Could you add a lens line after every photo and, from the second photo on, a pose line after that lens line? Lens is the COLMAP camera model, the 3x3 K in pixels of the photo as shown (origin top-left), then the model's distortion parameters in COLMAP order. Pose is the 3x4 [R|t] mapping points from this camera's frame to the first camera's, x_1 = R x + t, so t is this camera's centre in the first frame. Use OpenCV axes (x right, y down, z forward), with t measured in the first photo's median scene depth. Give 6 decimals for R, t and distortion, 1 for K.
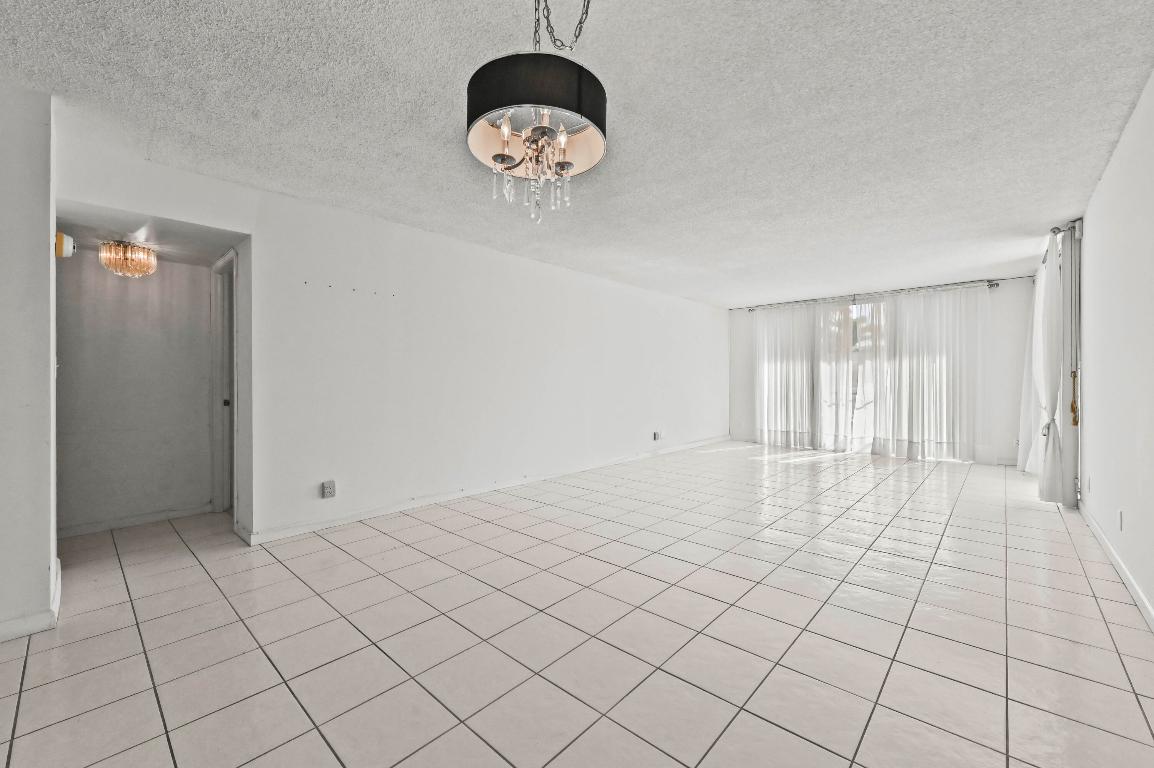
lens RADIAL K [[464.6, 0, 580.0], [0, 464.6, 382.2], [0, 0, 1]] dist [-0.003361, 0.000022]
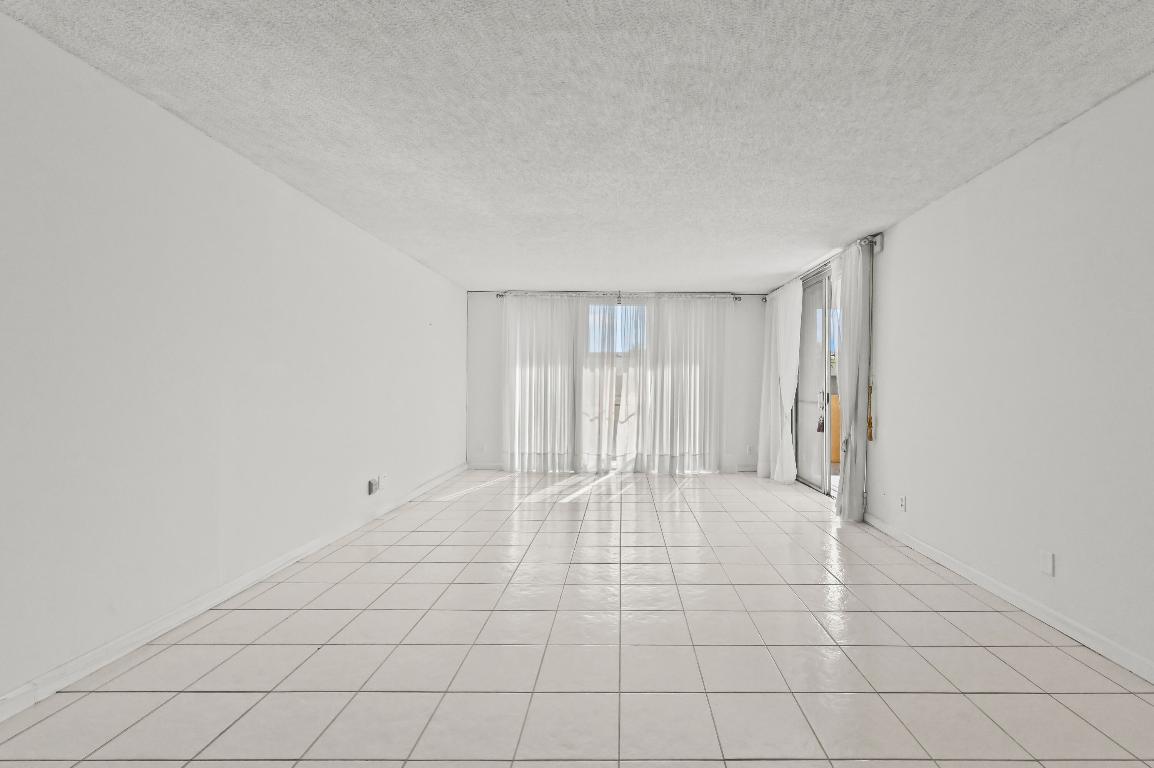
lens RADIAL K [[439.3, 0, 582.8], [0, 439.3, 380.3], [0, 0, 1]] dist [-0.000968, 0.000000]
pose [[0.734898, 0.010188, 0.678101, -0.016750], [-0.007271, 0.999948, -0.007143, -0.015505], [-0.678139, 0.000319, 0.734934, 0.438415]]
